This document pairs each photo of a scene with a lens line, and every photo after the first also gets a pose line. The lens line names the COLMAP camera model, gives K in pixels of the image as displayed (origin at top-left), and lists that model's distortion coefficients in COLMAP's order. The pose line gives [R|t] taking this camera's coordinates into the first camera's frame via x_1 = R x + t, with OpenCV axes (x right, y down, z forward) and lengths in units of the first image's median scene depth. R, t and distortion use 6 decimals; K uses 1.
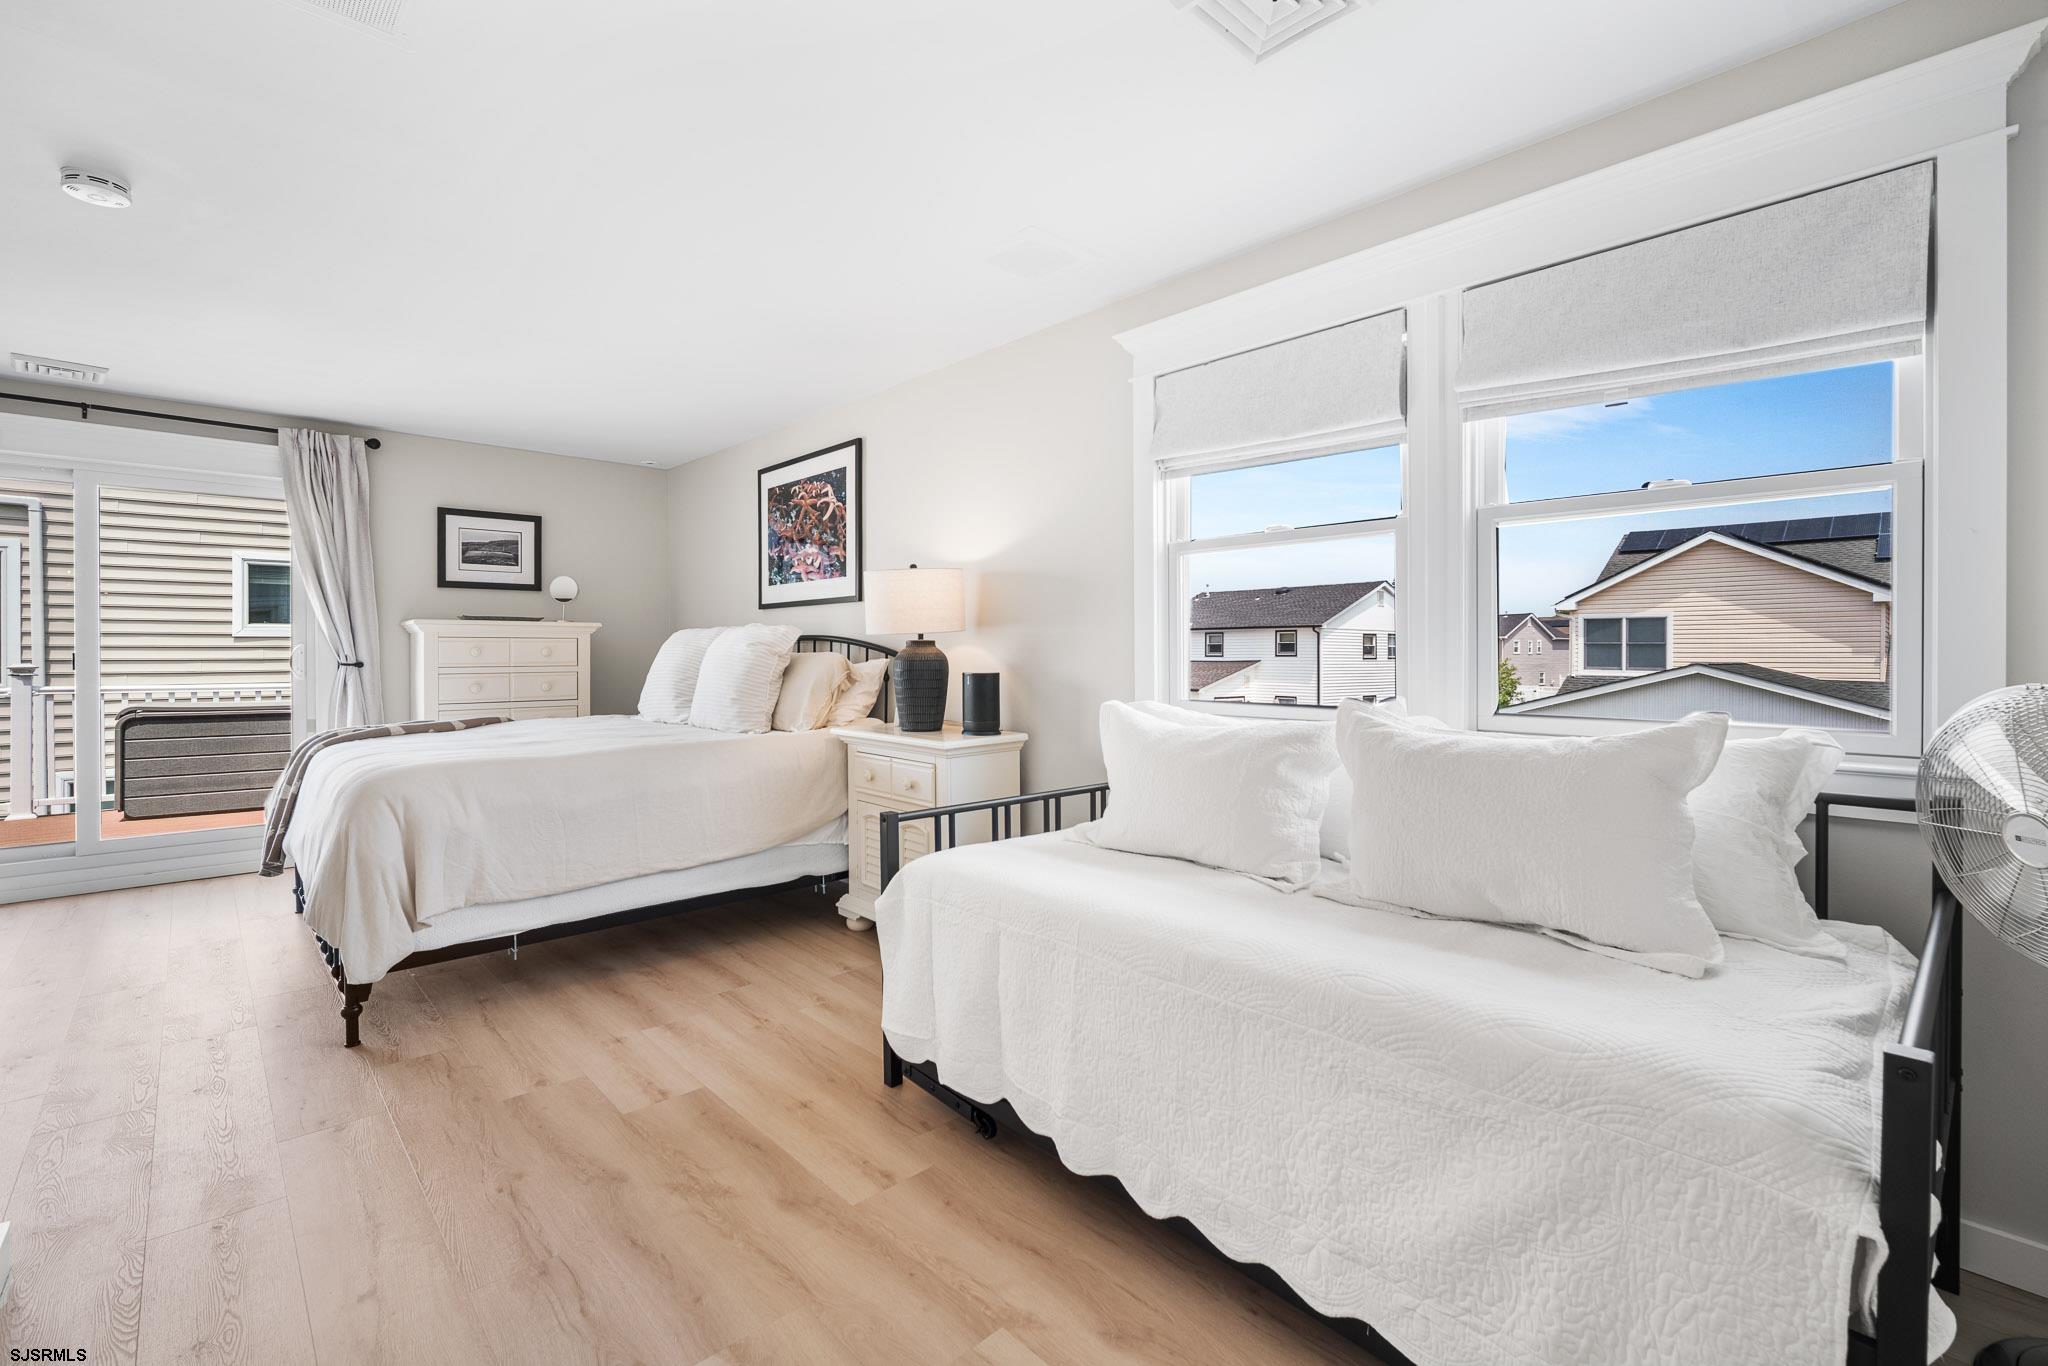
lens RADIAL K [[900.9, 0, 1021.8], [0, 900.9, 659.7], [0, 0, 1]] dist [-0.007599, 0.004574]
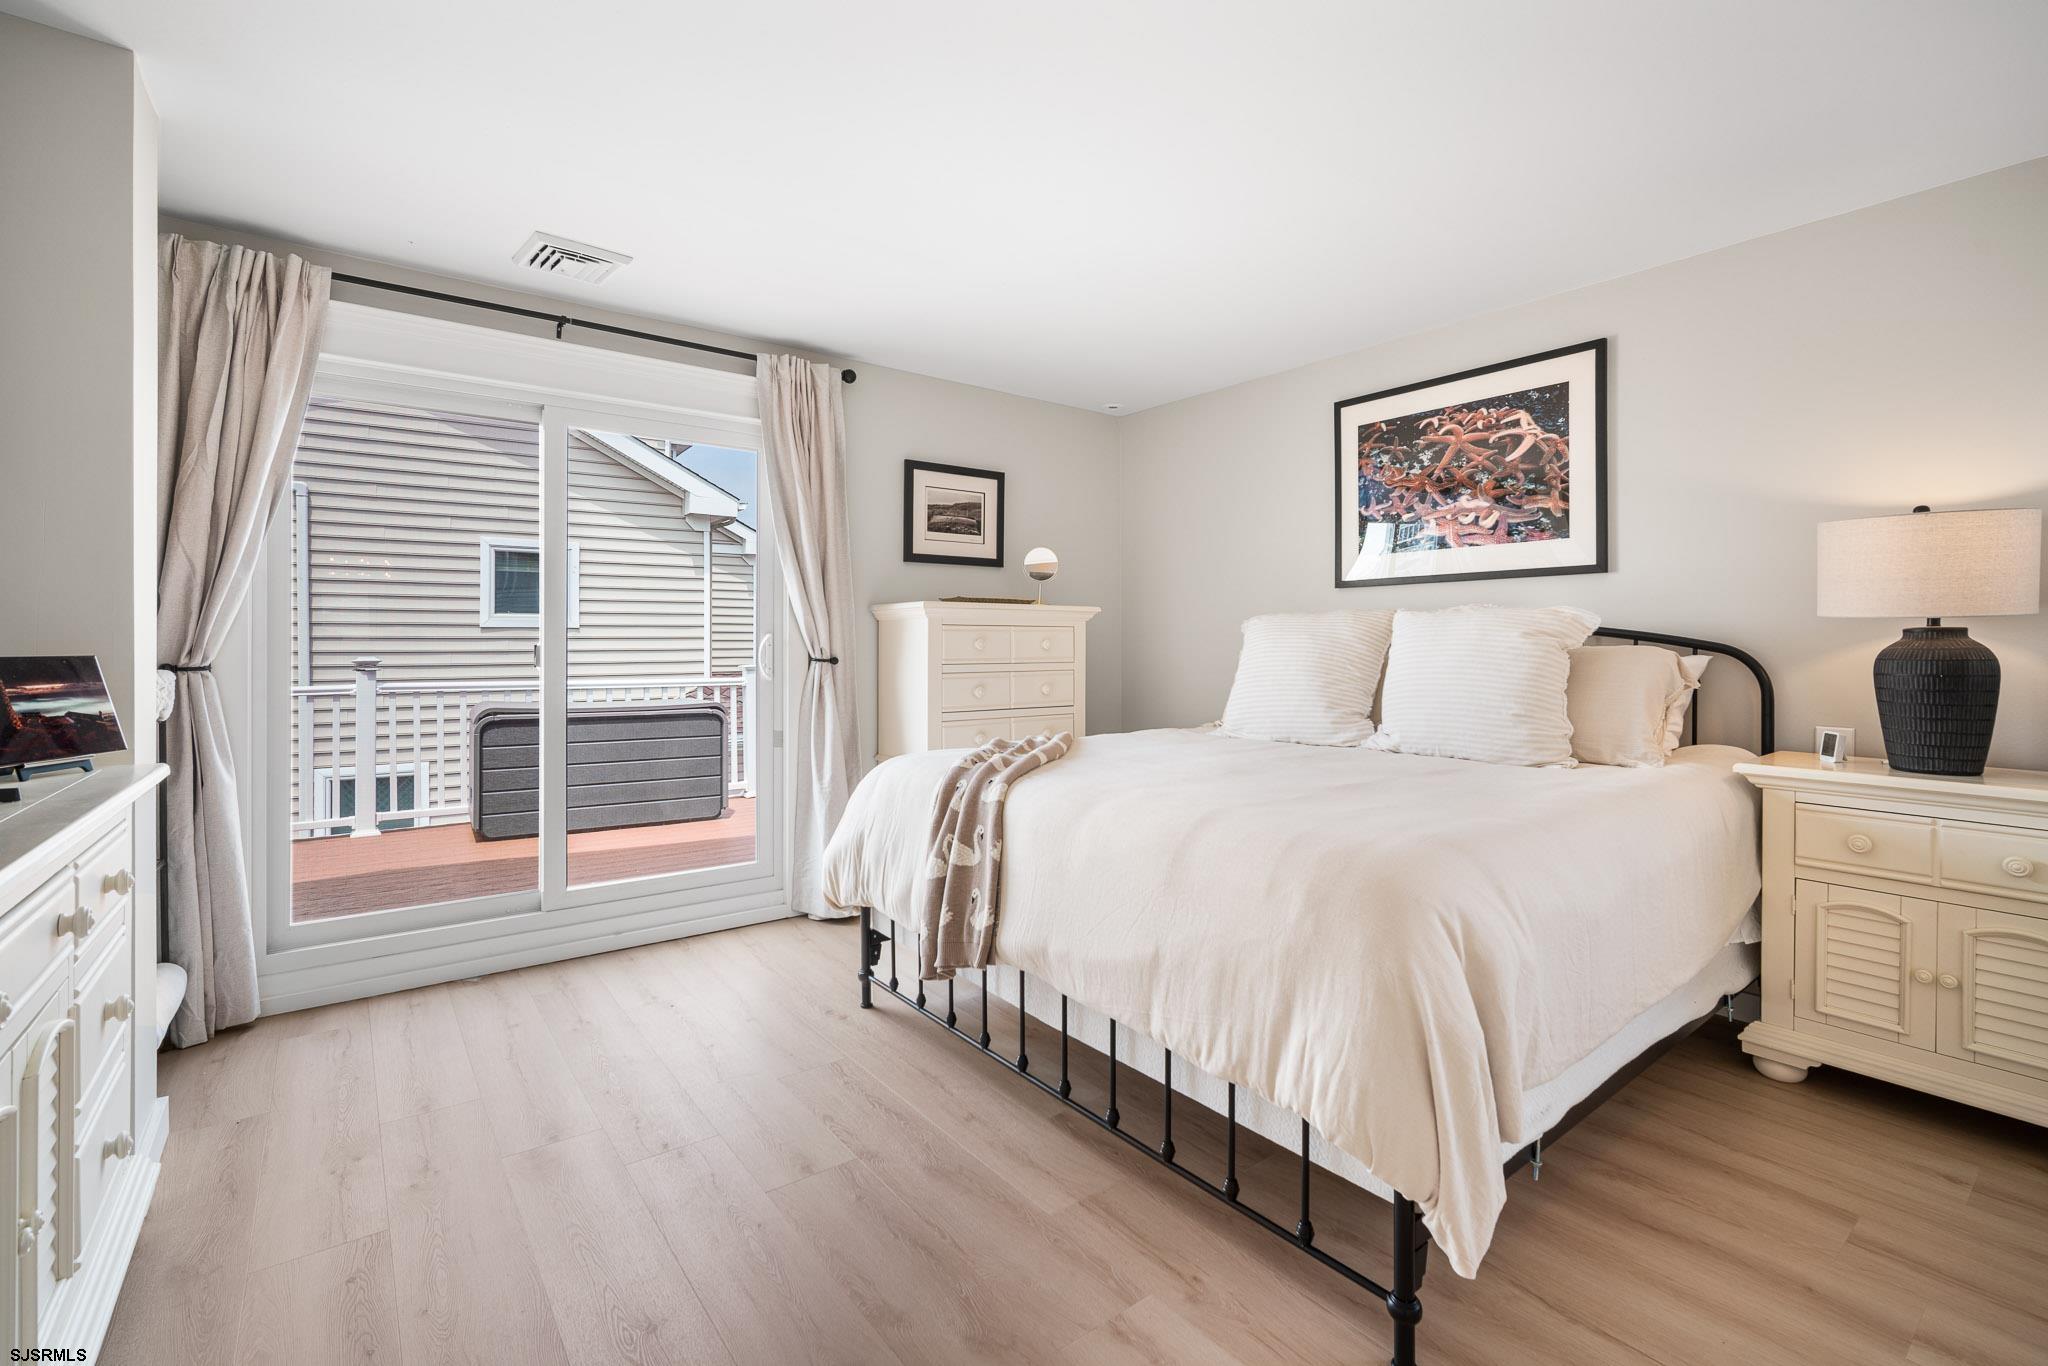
lens RADIAL K [[911.1, 0, 1028.2], [0, 911.1, 649.5], [0, 0, 1]] dist [-0.009248, 0.000377]
pose [[0.995767, 0.002360, -0.091888, -0.505604], [-0.002637, 0.999992, -0.002890, -0.002091], [0.091880, 0.003120, 0.995765, 0.236268]]
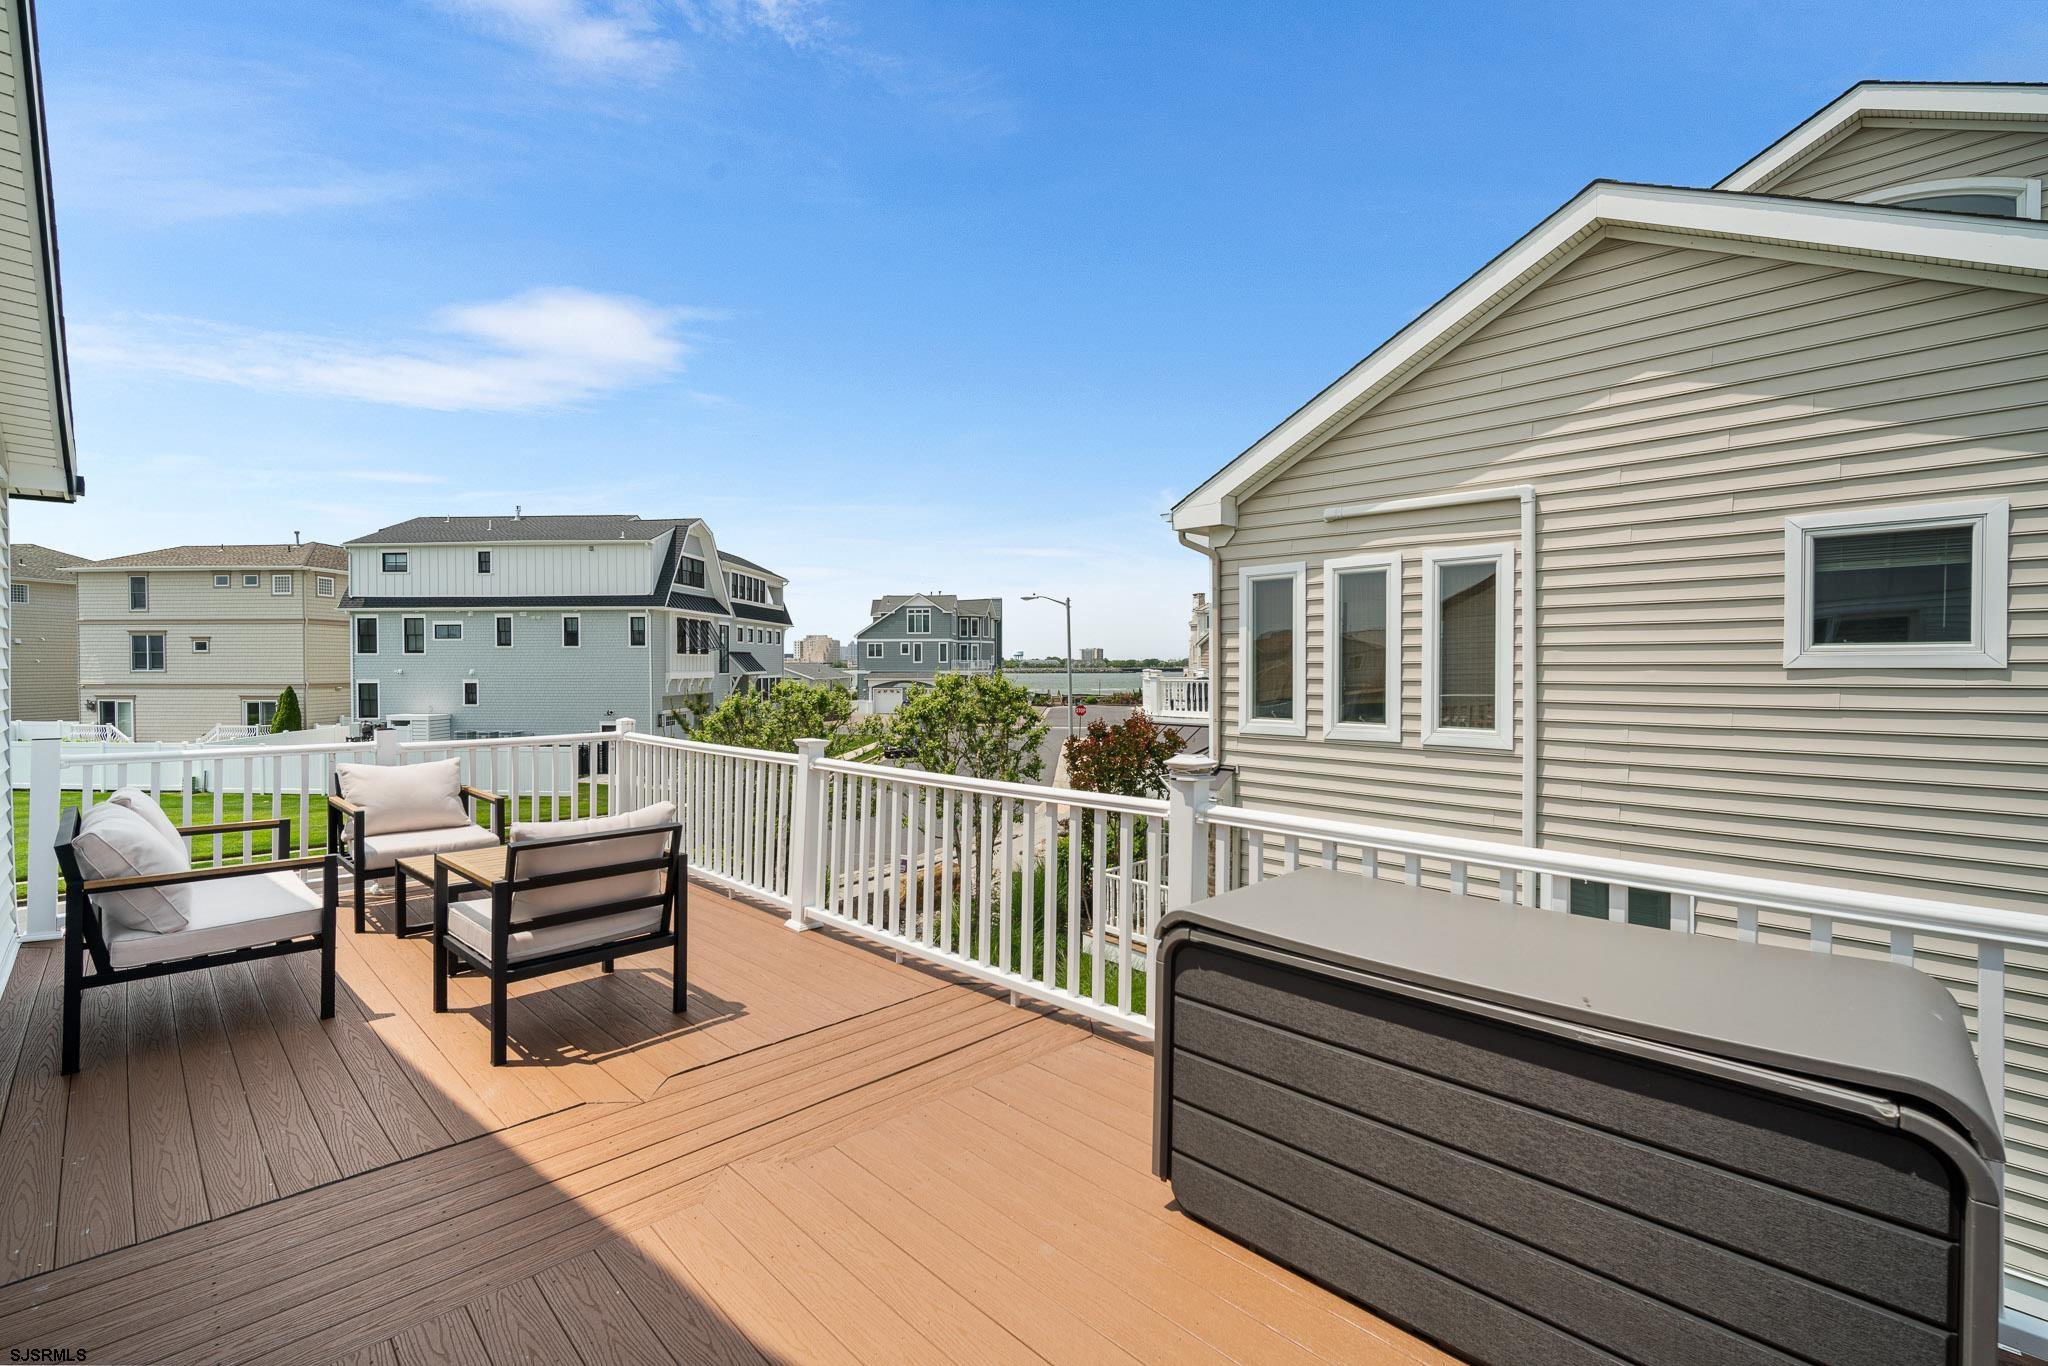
lens RADIAL K [[900.9, 0, 1021.8], [0, 900.9, 659.7], [0, 0, 1]] dist [-0.007599, 0.004574]
pose [[0.055424, -0.004352, -0.998453, -0.789638], [-0.008139, 0.999955, -0.004810, -0.057978], [0.998430, 0.008393, 0.055386, 1.137789]]
